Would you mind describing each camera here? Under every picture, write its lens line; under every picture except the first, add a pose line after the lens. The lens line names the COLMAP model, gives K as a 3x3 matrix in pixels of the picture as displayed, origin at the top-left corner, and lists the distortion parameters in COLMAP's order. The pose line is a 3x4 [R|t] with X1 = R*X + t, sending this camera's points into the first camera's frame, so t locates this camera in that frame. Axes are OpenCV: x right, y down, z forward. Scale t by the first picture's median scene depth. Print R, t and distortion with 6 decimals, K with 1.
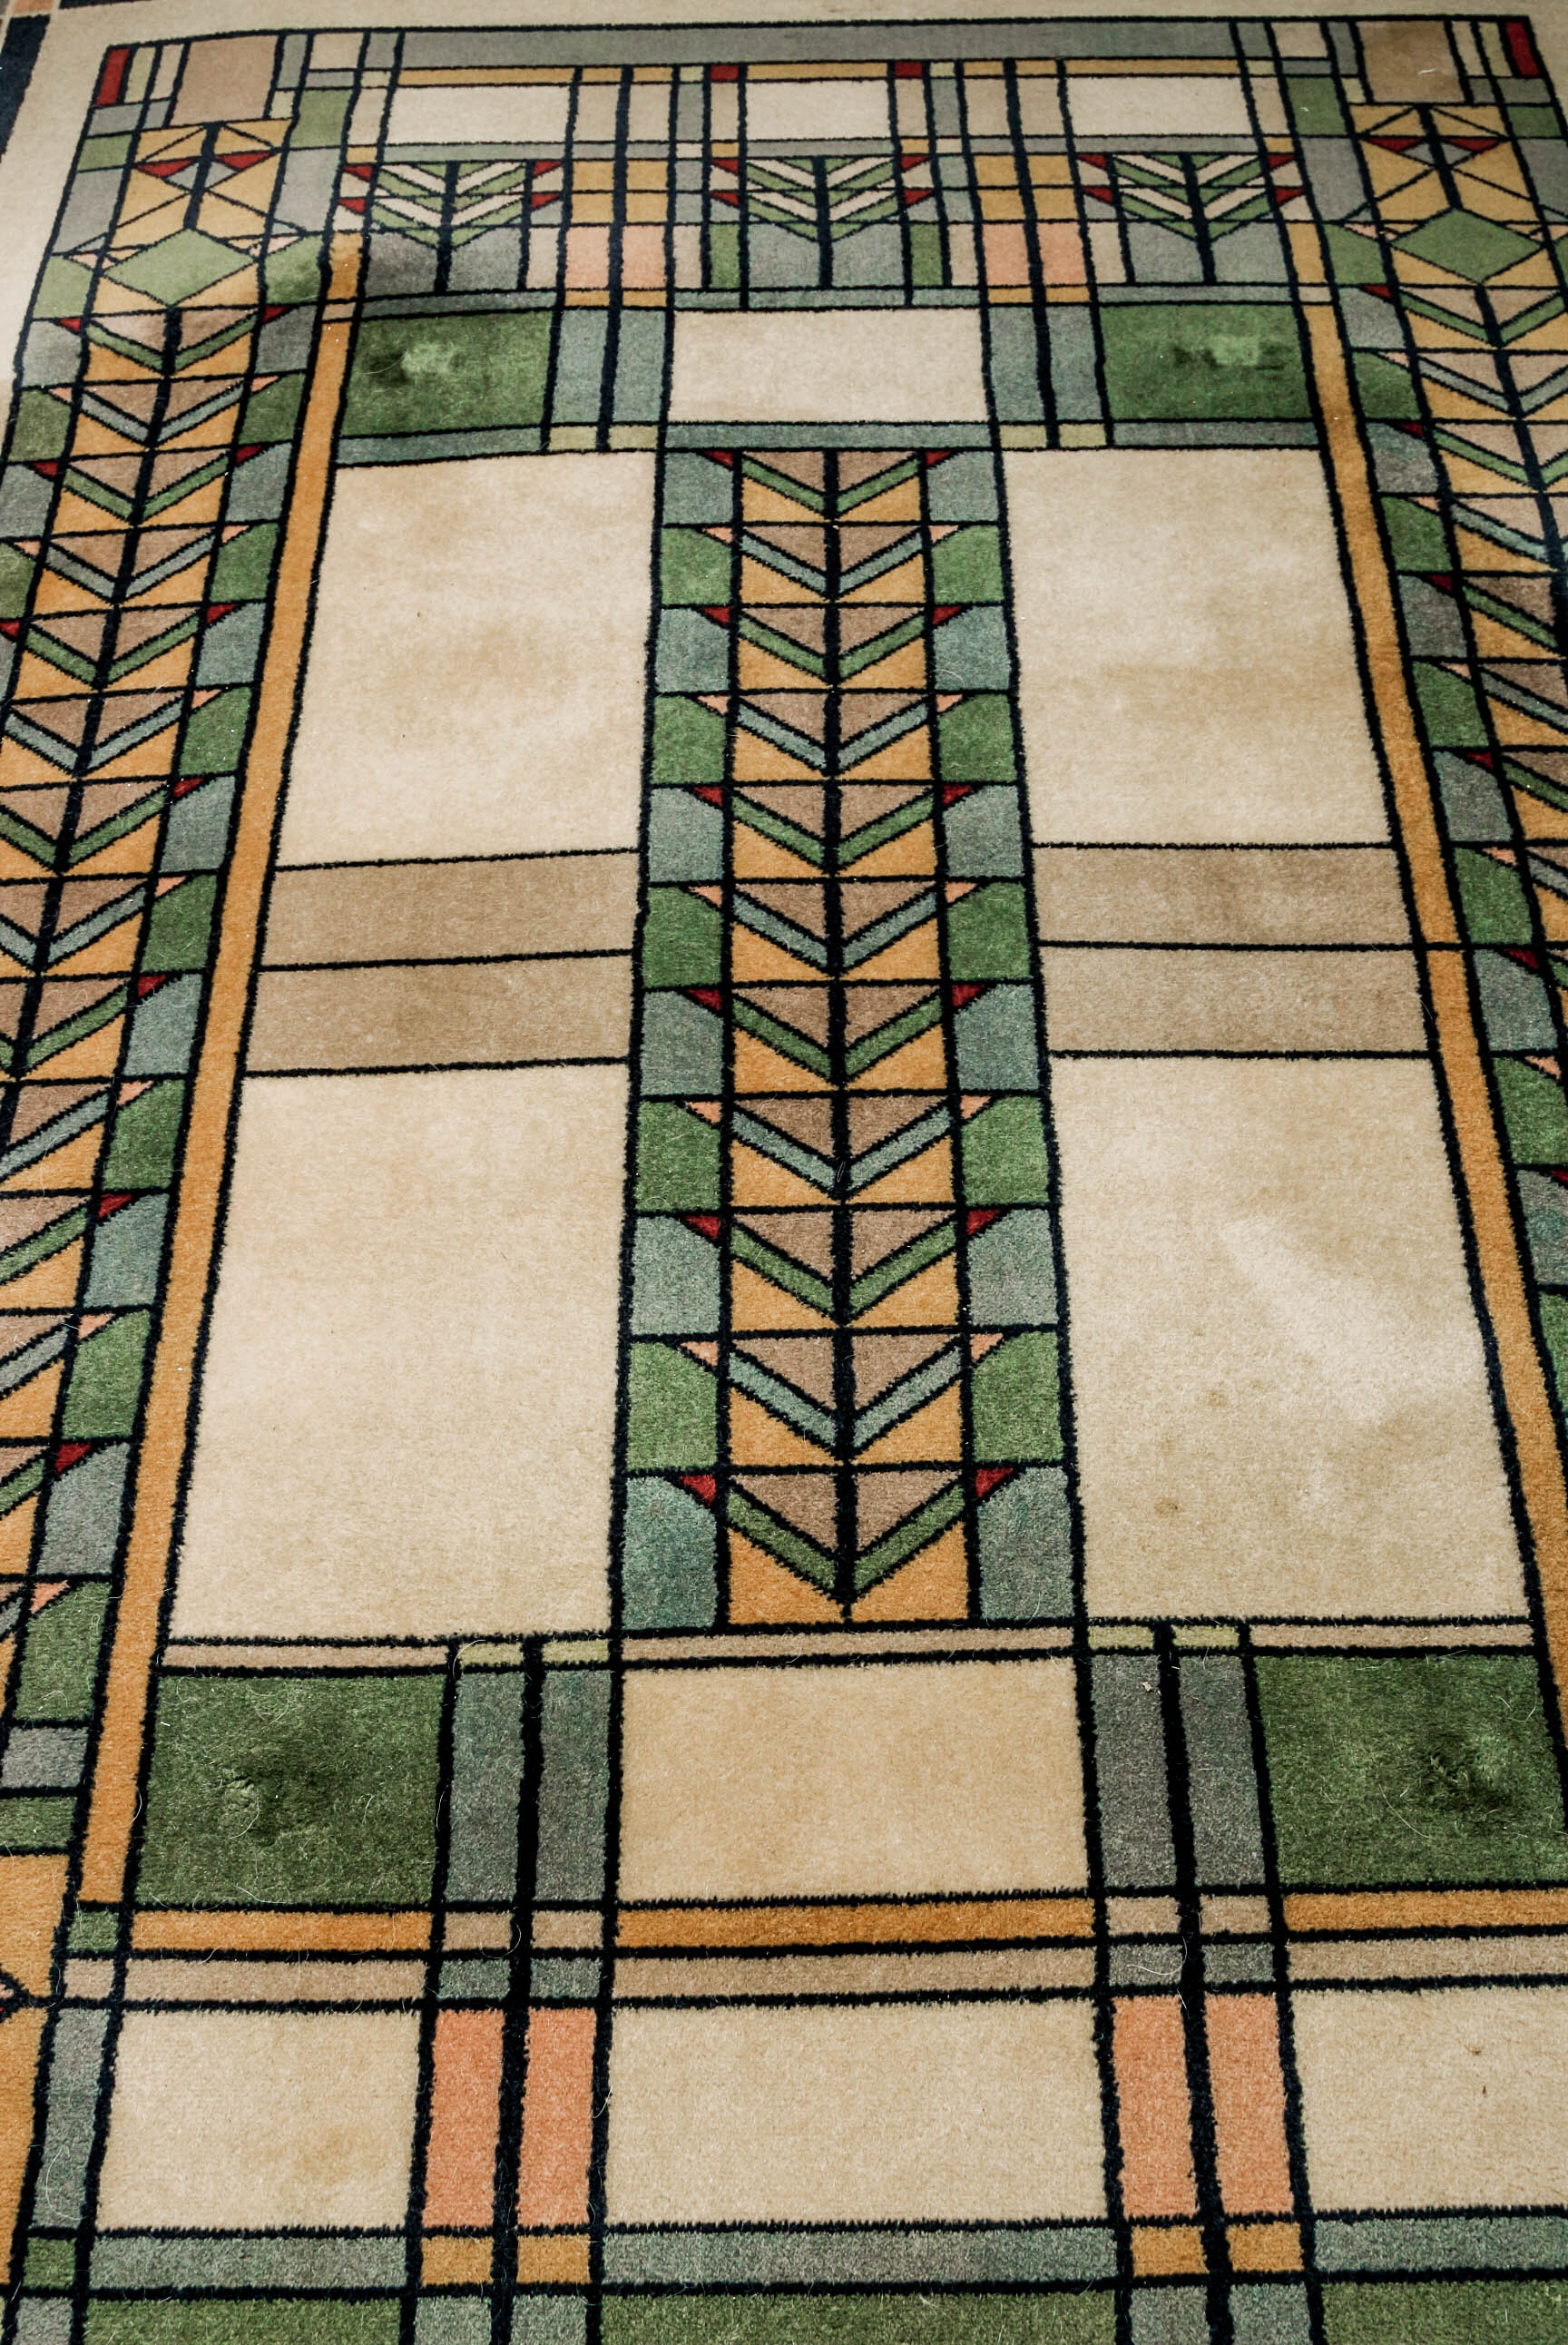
lens RADIAL K [[2589.9, 0, 779.8], [0, 2589.9, 1191.9], [0, 0, 1]] dist [-0.102818, 0.000000]
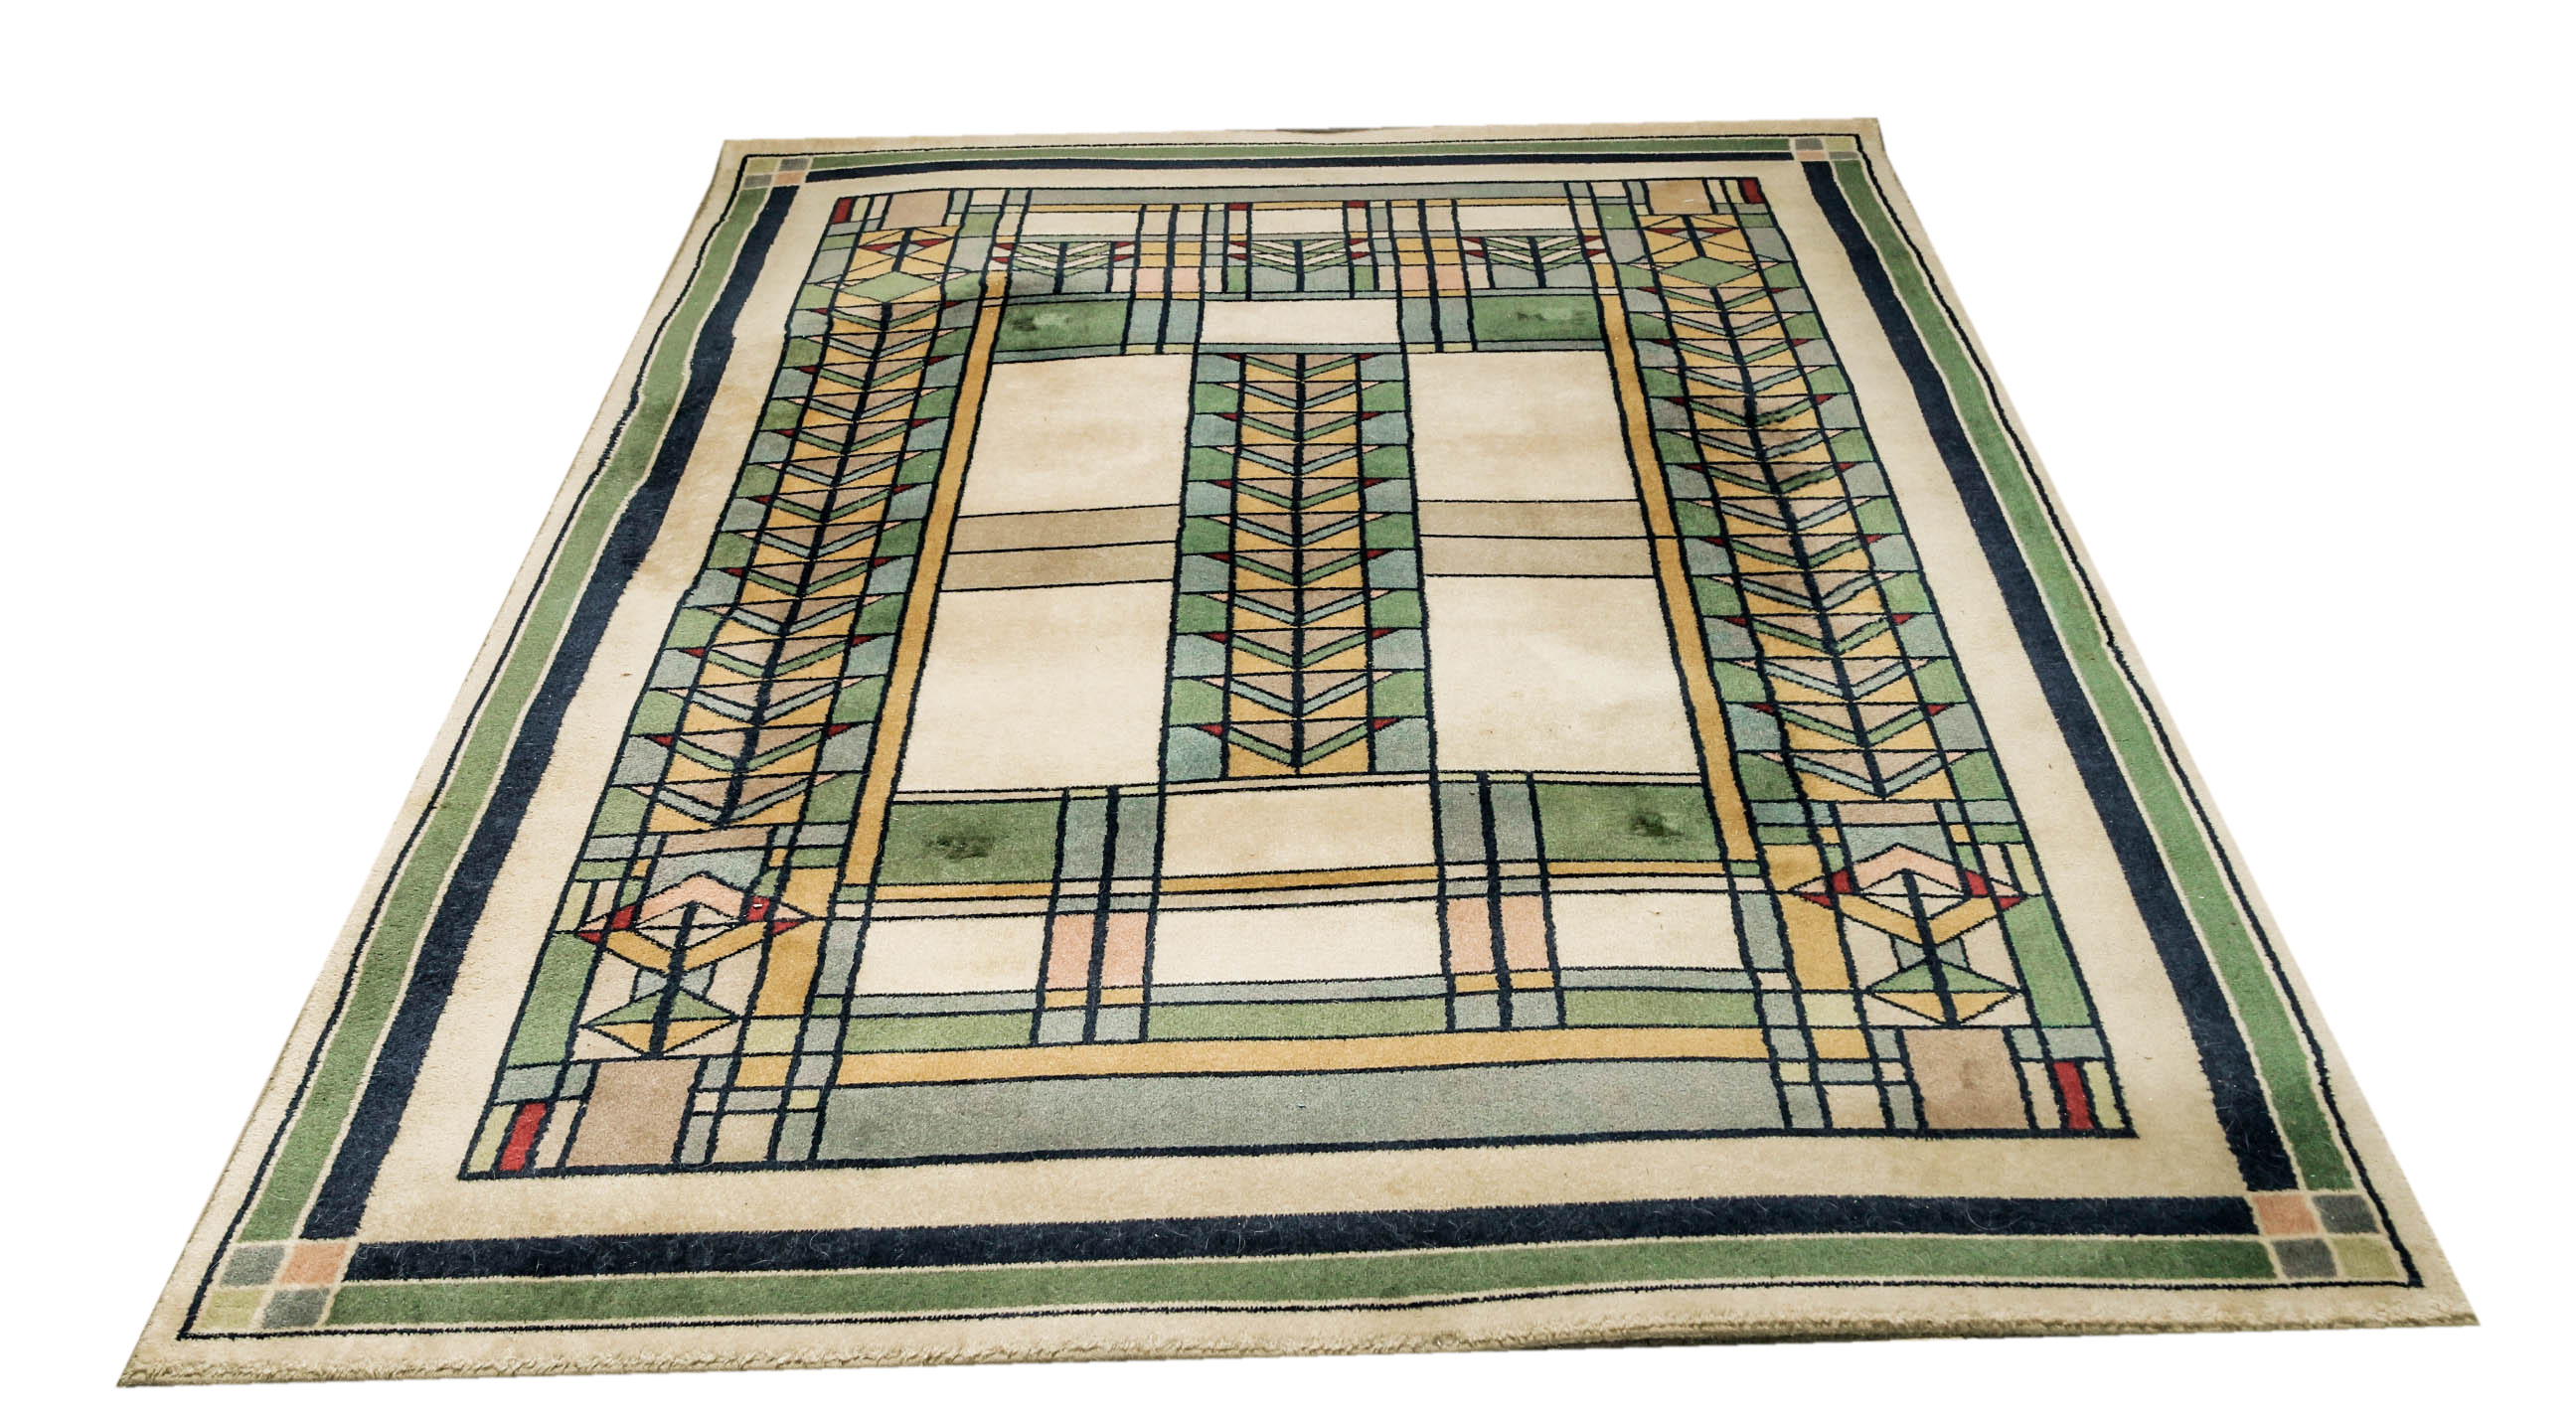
lens RADIAL K [[2819.6, 0, 1281.3], [0, 2819.6, 704.2], [0, 0, 1]] dist [-0.146342, 0.000000]
pose [[0.999974, 0.001626, -0.006982, 0.023655], [-0.004379, 0.909599, -0.415465, 0.750253], [0.005675, 0.415485, 0.909582, -0.597312]]
